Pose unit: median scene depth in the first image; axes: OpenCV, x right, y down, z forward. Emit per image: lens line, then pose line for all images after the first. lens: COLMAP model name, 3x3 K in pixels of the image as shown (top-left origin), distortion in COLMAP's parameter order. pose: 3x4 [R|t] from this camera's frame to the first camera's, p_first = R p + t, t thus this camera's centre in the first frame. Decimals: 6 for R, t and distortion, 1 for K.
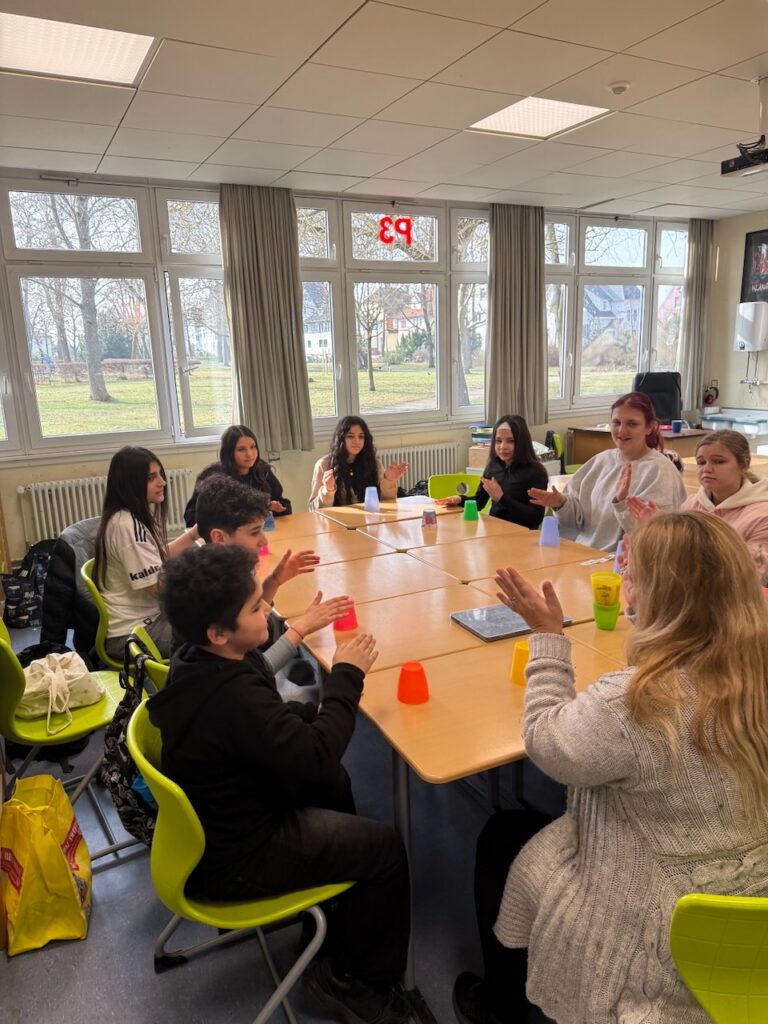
lens RADIAL K [[721.0, 0, 383.1], [0, 721.0, 532.9], [0, 0, 1]] dist [0.038961, -0.093115]
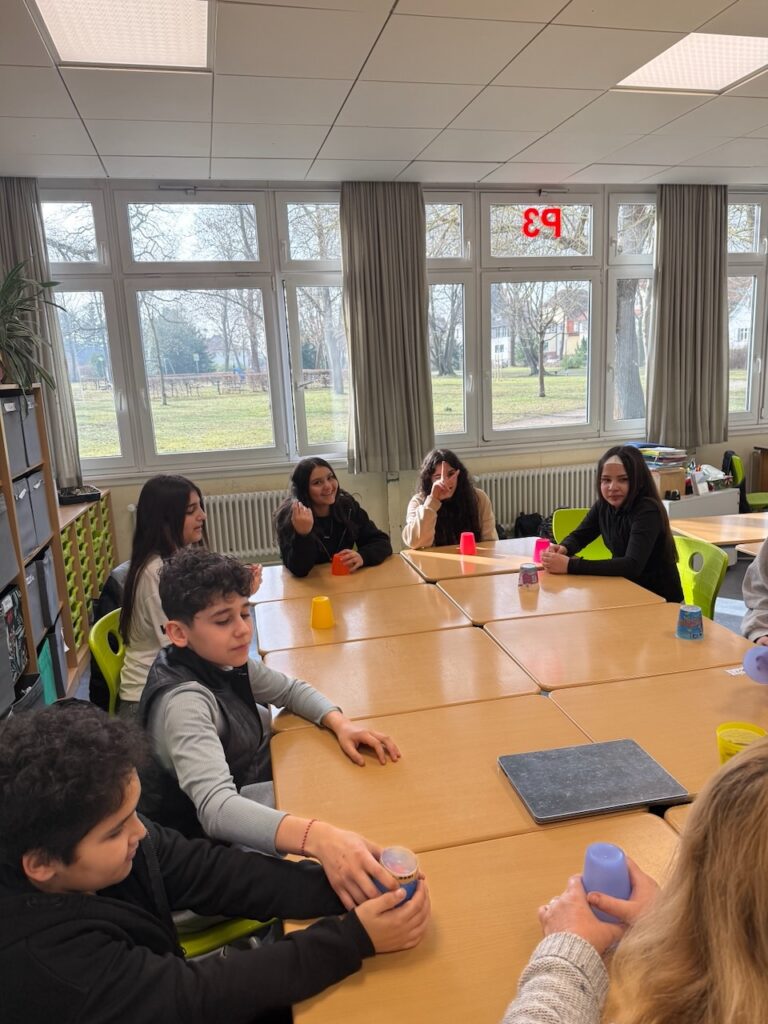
lens RADIAL K [[720.6, 0, 373.4], [0, 720.6, 517.3], [0, 0, 1]] dist [0.005301, -0.033947]
pose [[0.967727, 0.038319, -0.249069, 0.052048], [-0.044925, 0.998772, -0.020893, -0.034129], [0.247963, 0.031408, 0.968260, 0.117824]]
